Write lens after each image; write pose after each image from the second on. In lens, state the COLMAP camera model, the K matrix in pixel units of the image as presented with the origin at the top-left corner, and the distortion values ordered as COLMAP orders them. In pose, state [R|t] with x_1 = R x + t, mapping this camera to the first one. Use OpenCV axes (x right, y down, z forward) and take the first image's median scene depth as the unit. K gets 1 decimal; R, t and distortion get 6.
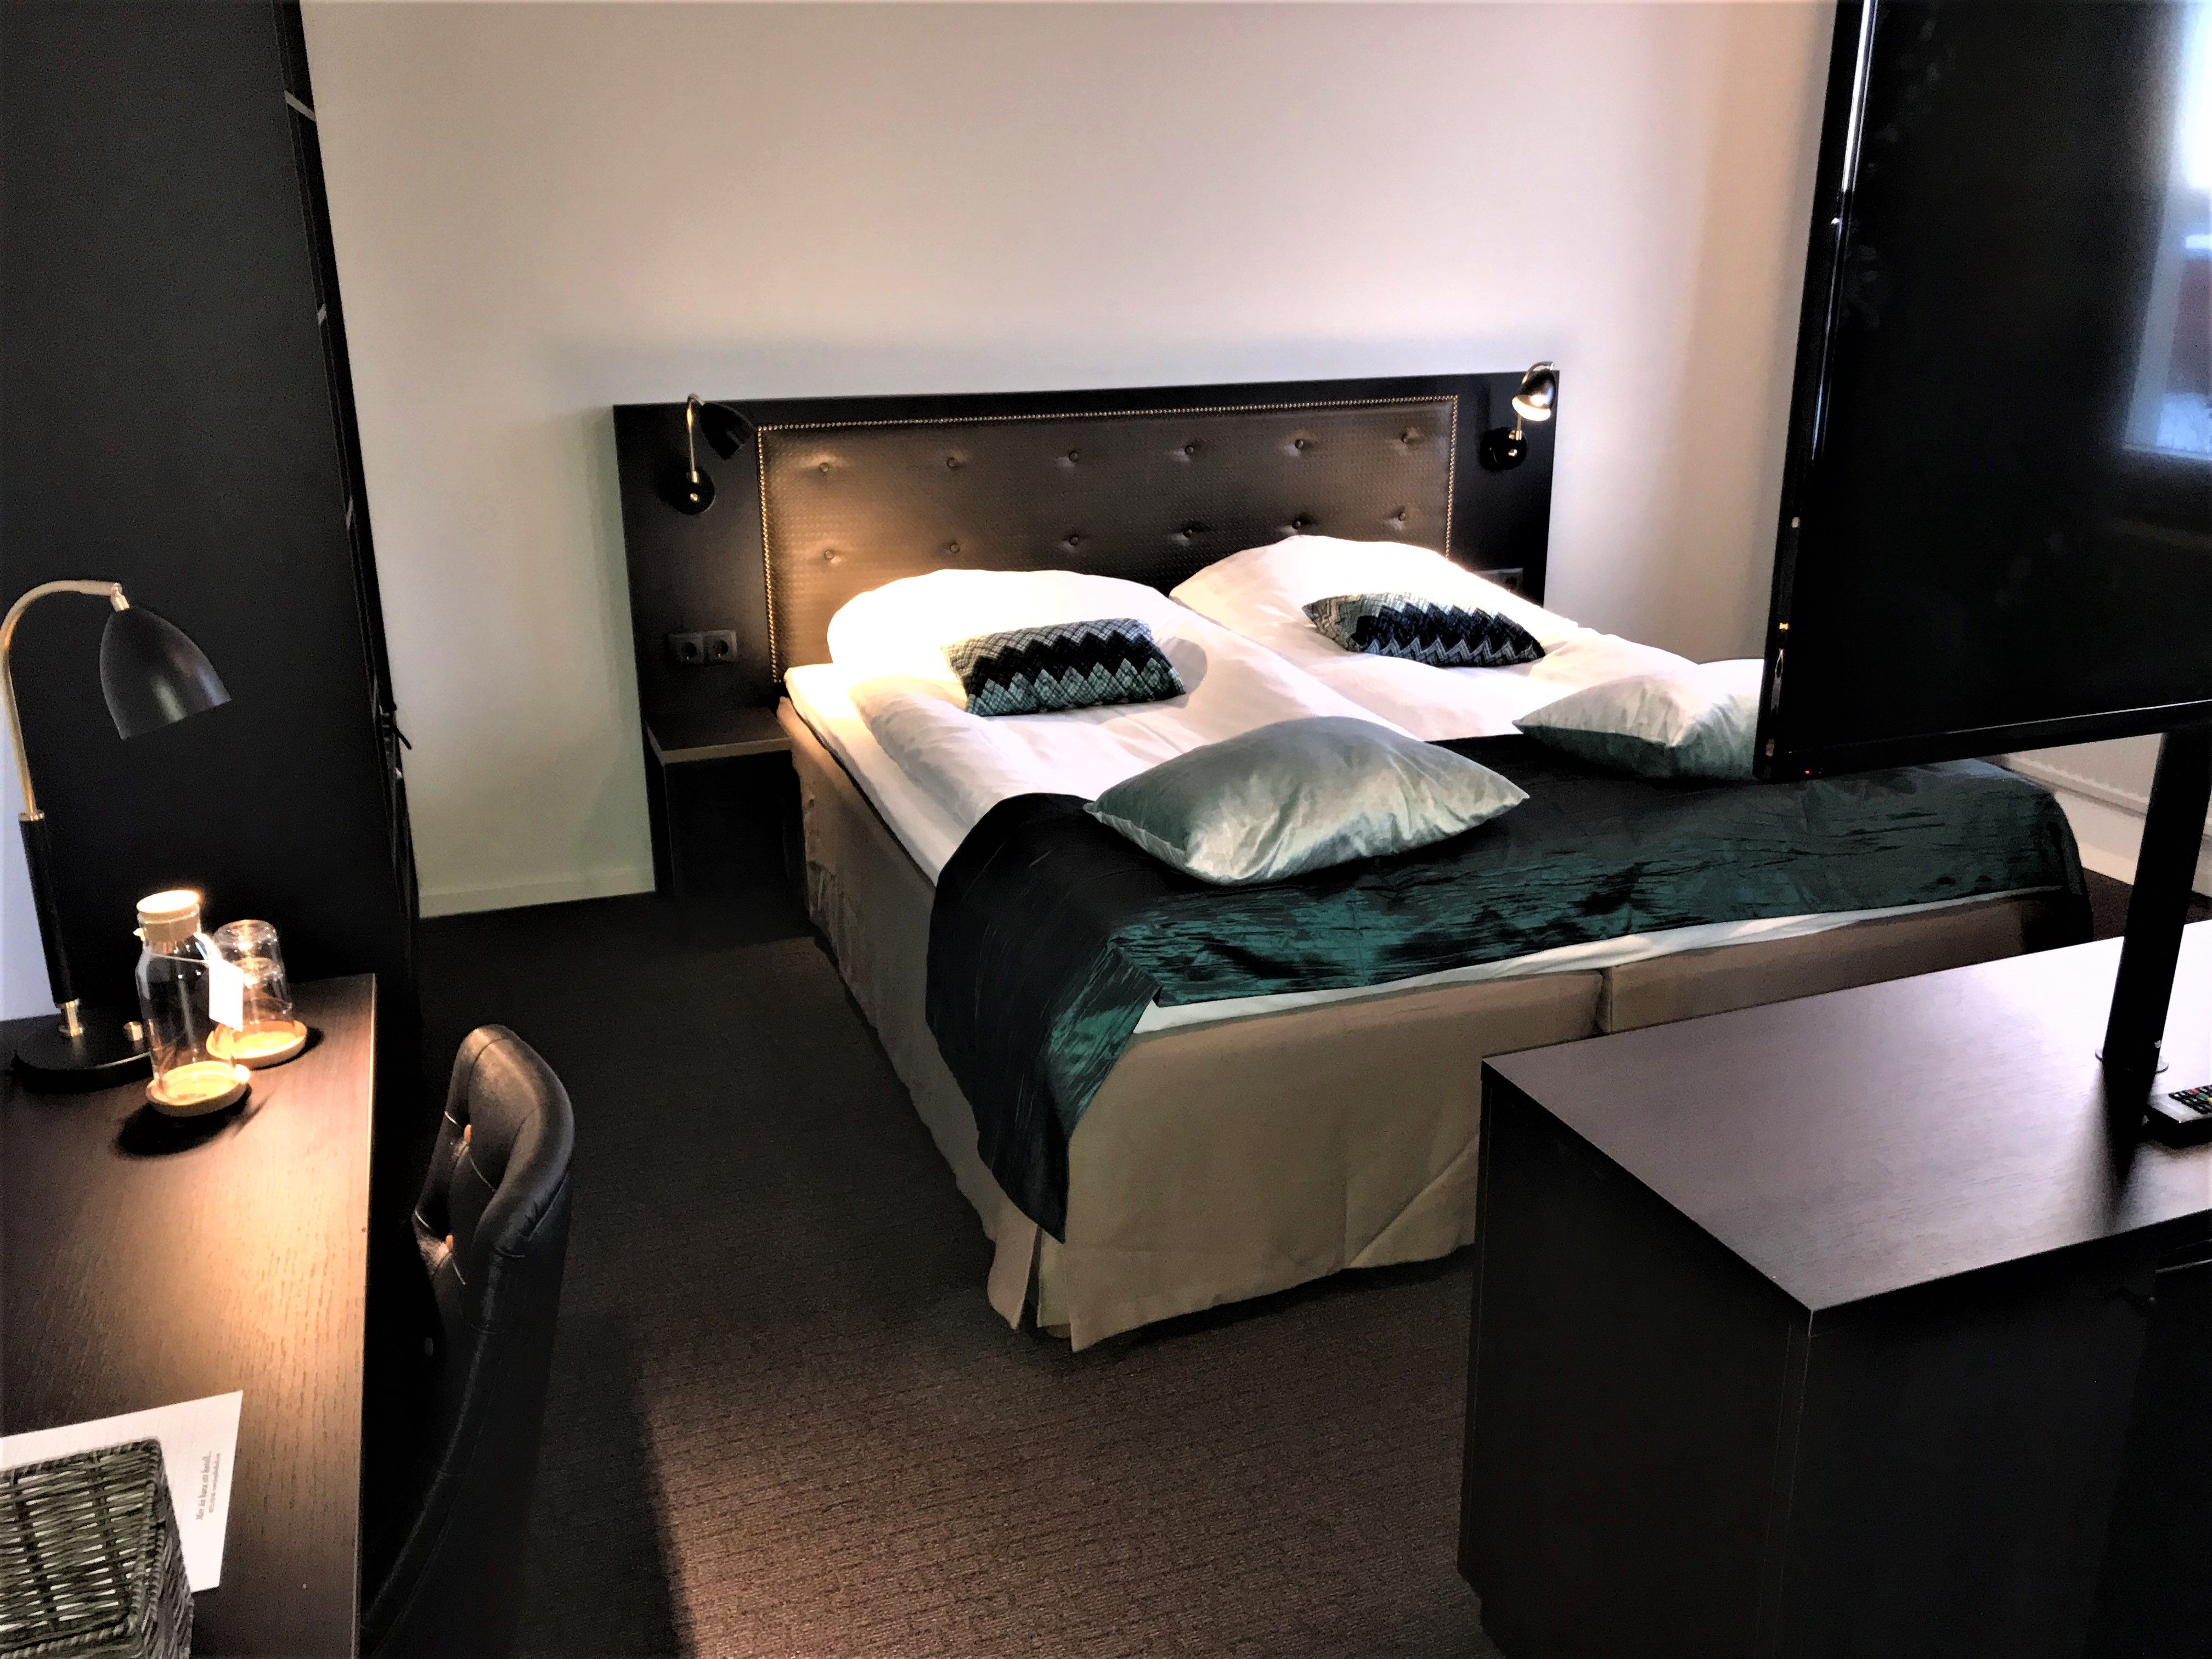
lens RADIAL K [[1786.2, 0, 1106.0], [0, 1786.2, 829.5], [0, 0, 1]] dist [0.055050, -0.003808]
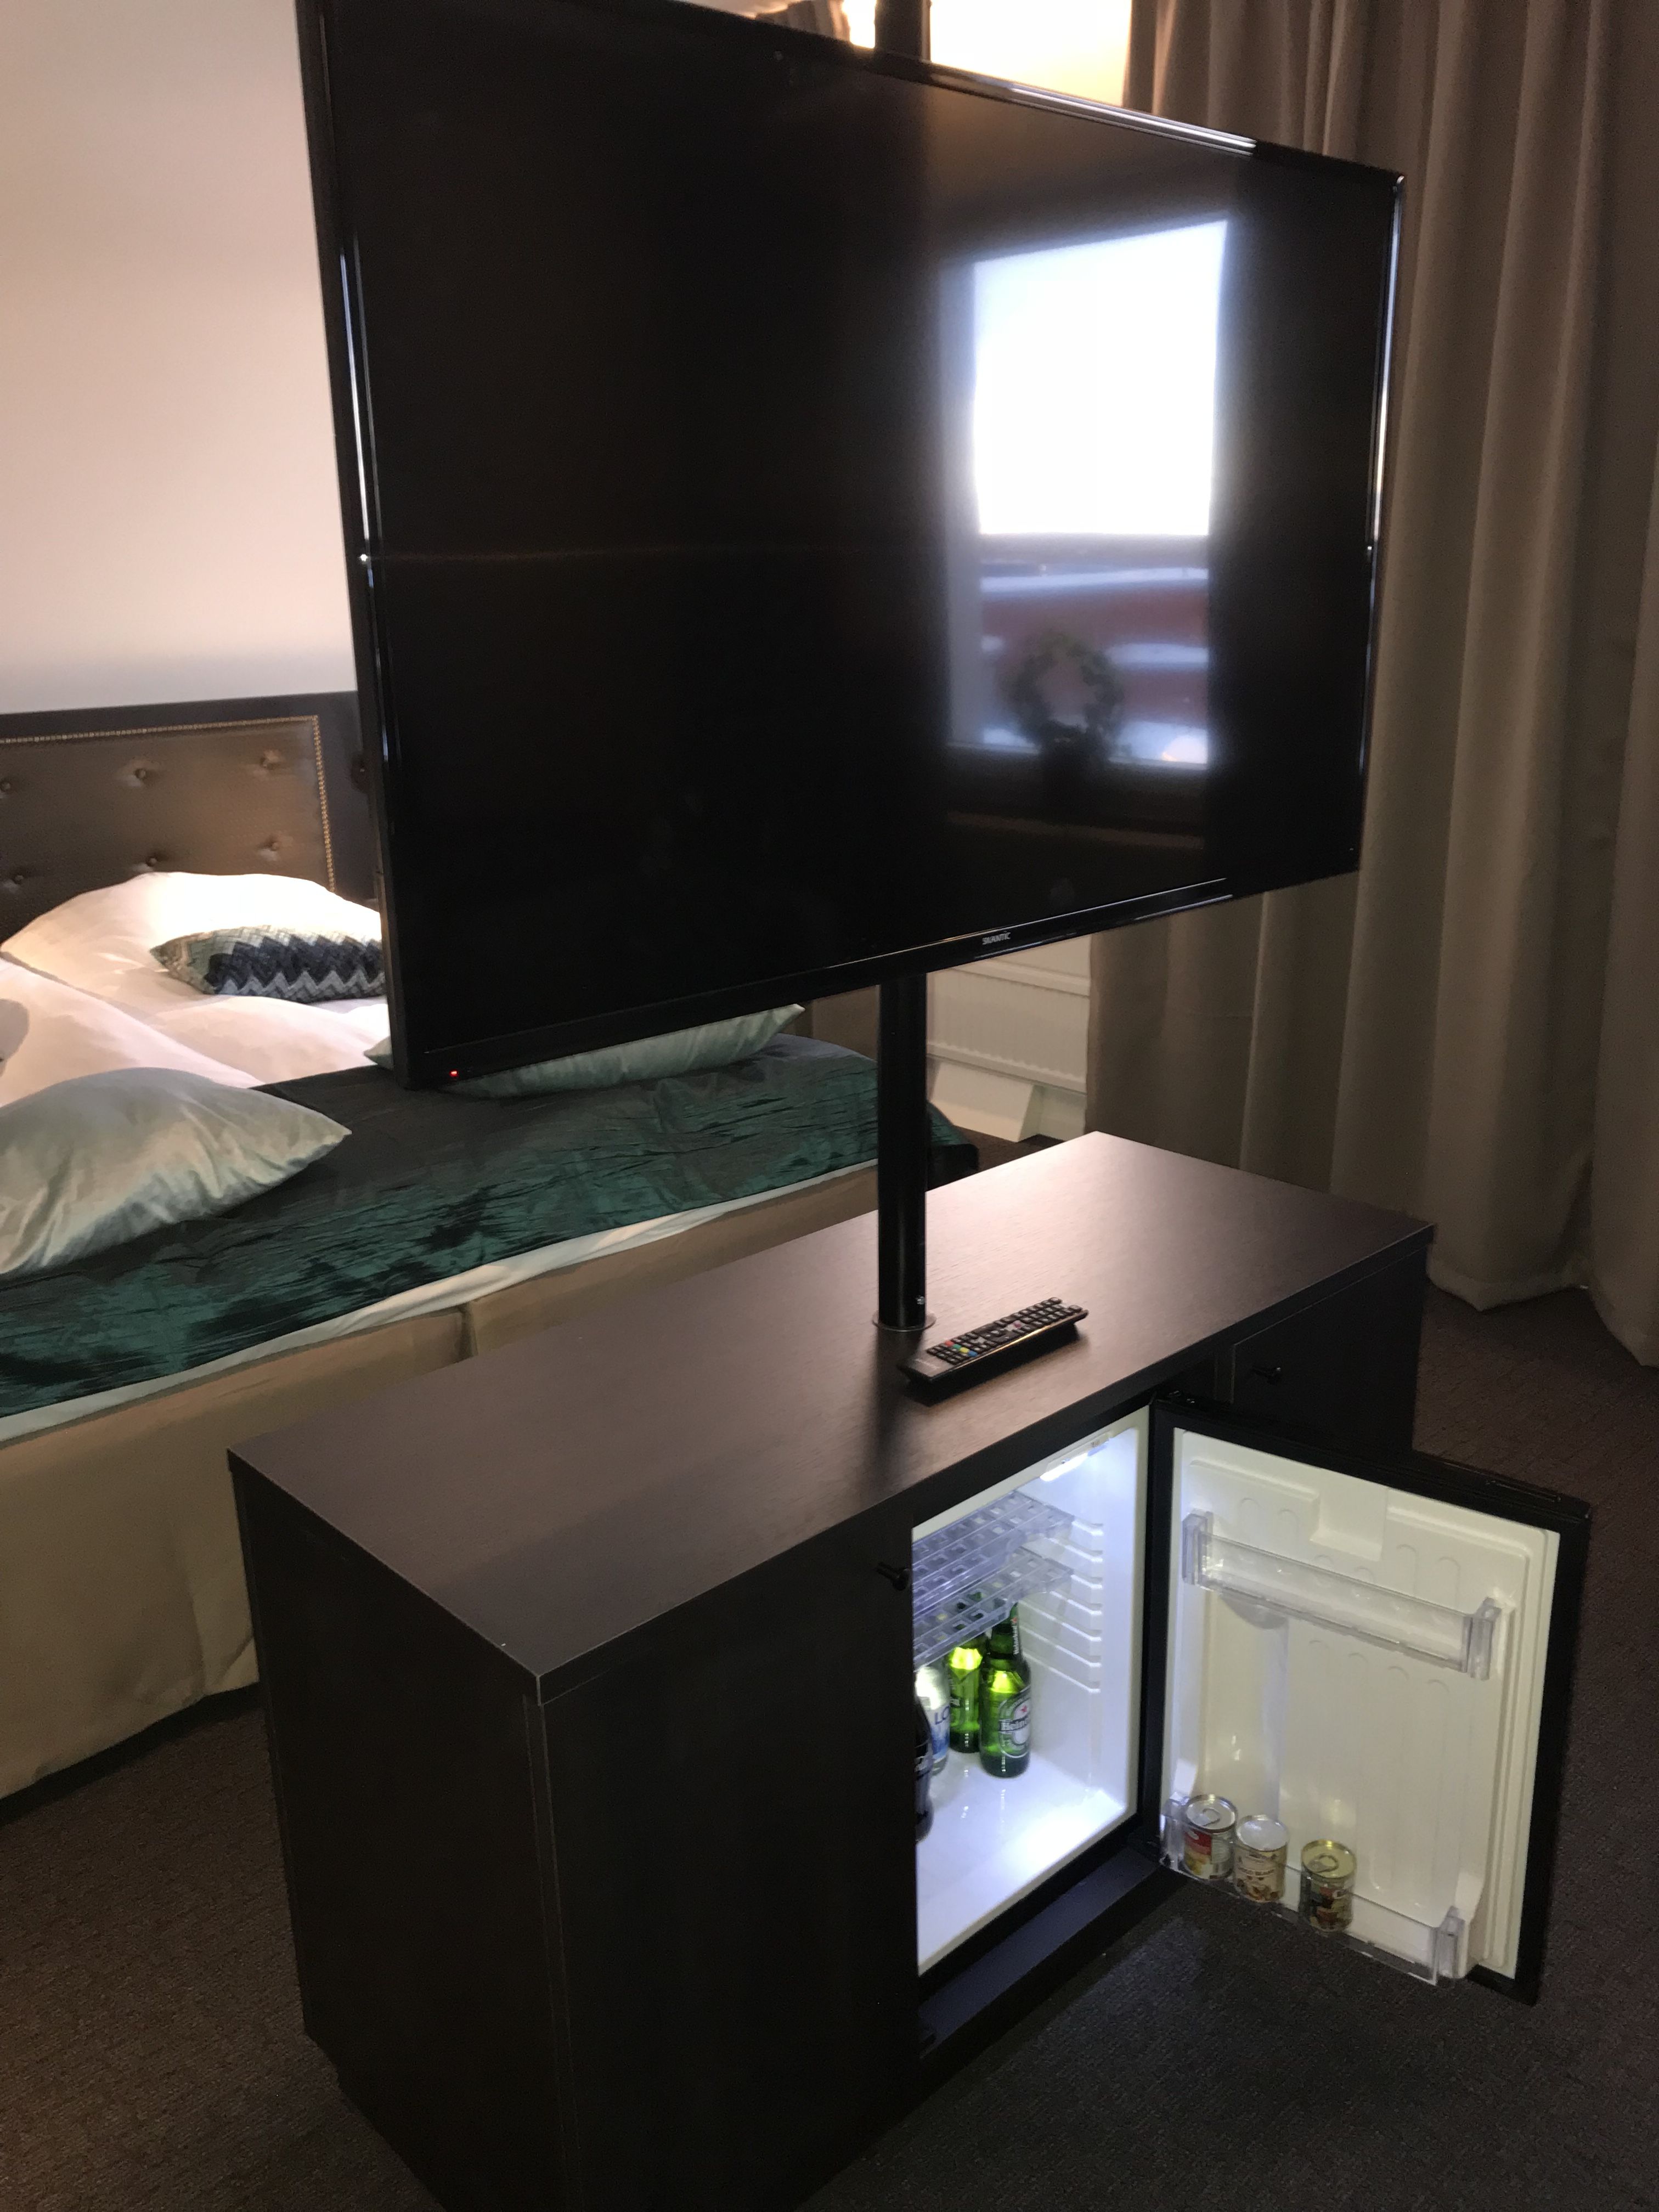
lens RADIAL K [[1786.2, 0, 829.5], [0, 1786.2, 1106.0], [0, 0, 1]] dist [0.055050, -0.003808]
pose [[0.921799, -0.120644, 0.368418, 0.124139], [0.132795, 0.991114, -0.007704, 0.007602], [-0.364214, 0.056025, 0.929629, 0.061095]]
